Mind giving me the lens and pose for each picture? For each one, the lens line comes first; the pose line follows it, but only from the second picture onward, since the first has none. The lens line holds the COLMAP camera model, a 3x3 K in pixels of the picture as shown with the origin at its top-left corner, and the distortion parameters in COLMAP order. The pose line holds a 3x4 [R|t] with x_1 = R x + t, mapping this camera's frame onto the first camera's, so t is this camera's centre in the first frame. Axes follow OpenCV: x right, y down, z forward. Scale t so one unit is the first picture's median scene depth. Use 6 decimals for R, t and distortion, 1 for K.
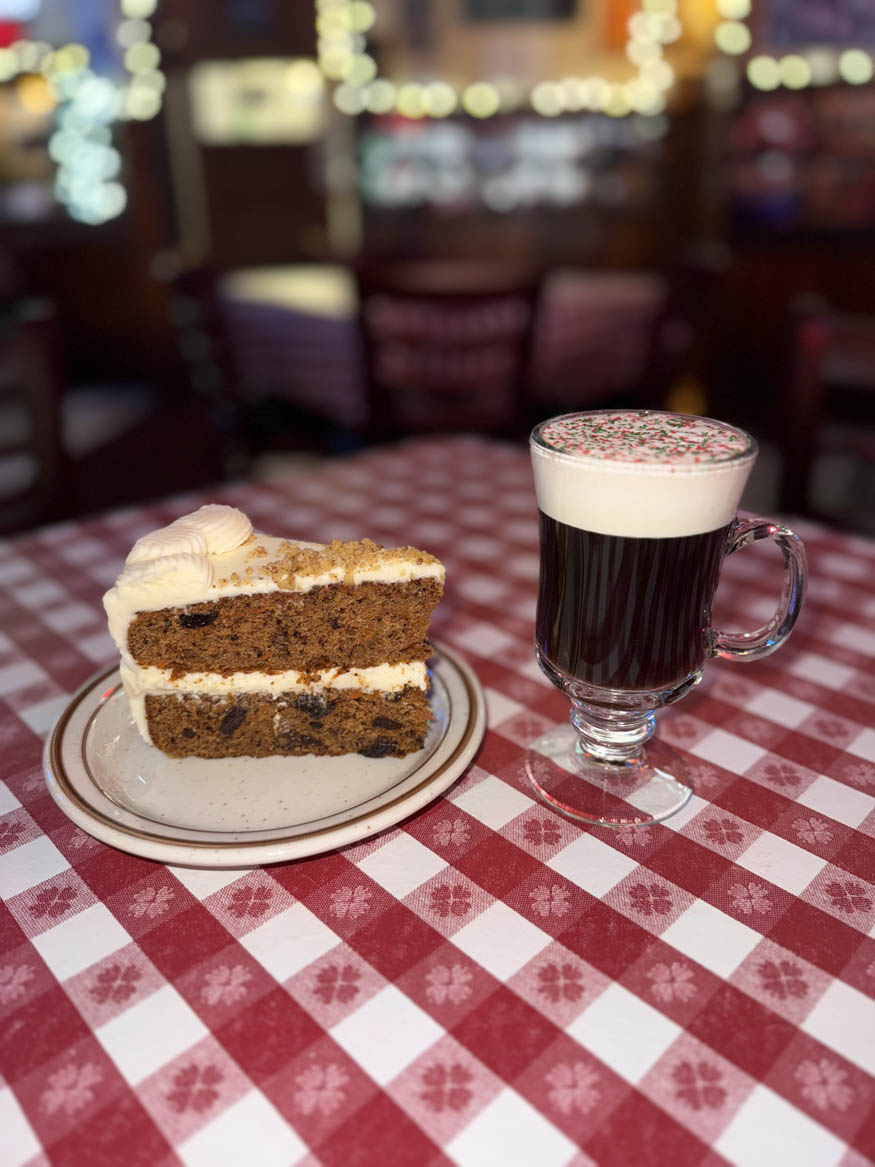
lens RADIAL K [[873.9, 0, 441.6], [0, 873.9, 579.3], [0, 0, 1]] dist [-0.022665, -0.004206]
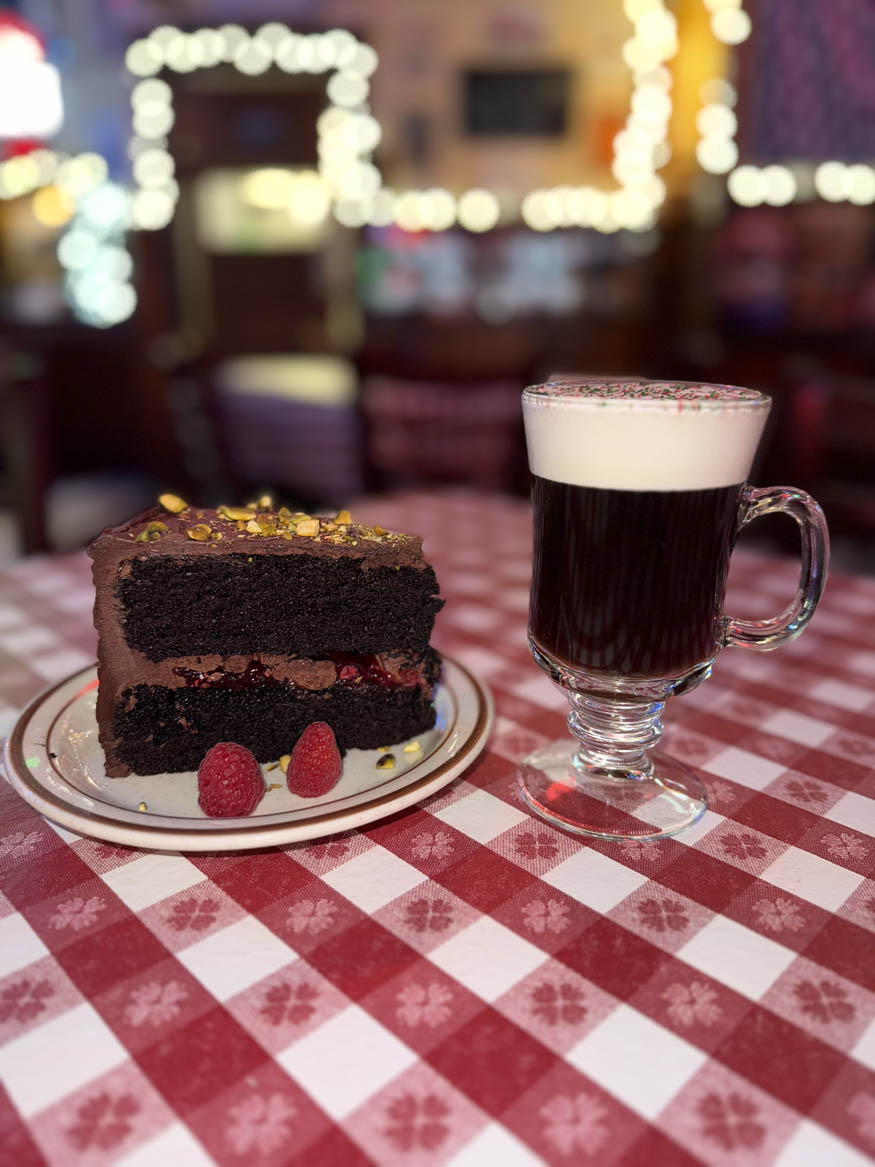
lens RADIAL K [[873.9, 0, 445.0], [0, 873.9, 584.7], [0, 0, 1]] dist [-0.022665, -0.004206]
pose [[0.999910, 0.010299, 0.008592, 0.013949], [-0.009302, 0.994001, -0.108977, 0.129348], [-0.009663, 0.108887, 0.994007, 0.107972]]
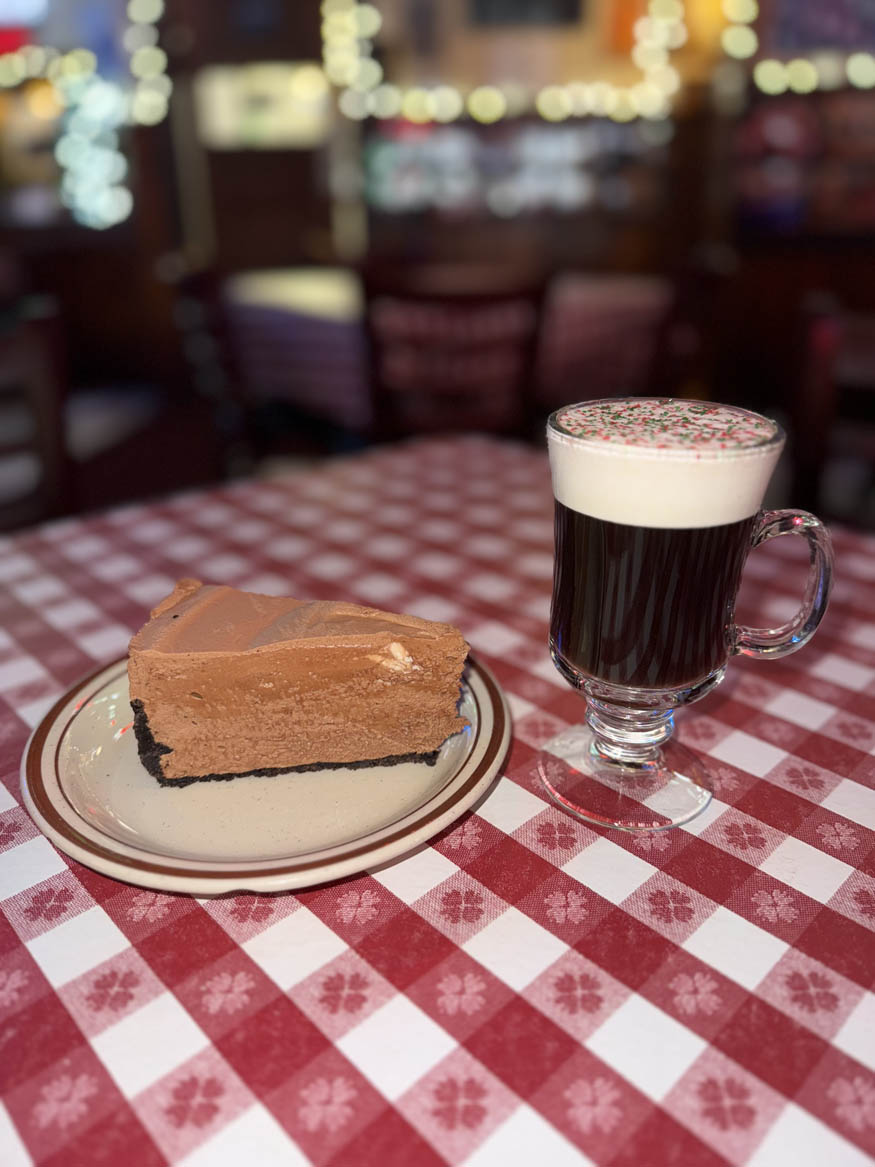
lens RADIAL K [[873.9, 0, 437.2], [0, 873.9, 581.5], [0, 0, 1]] dist [-0.022665, -0.004206]
pose [[0.999954, 0.004604, -0.008370, -0.009765], [-0.004635, 0.999983, -0.003673, 0.013916], [0.008353, 0.003712, 0.999958, 0.036589]]
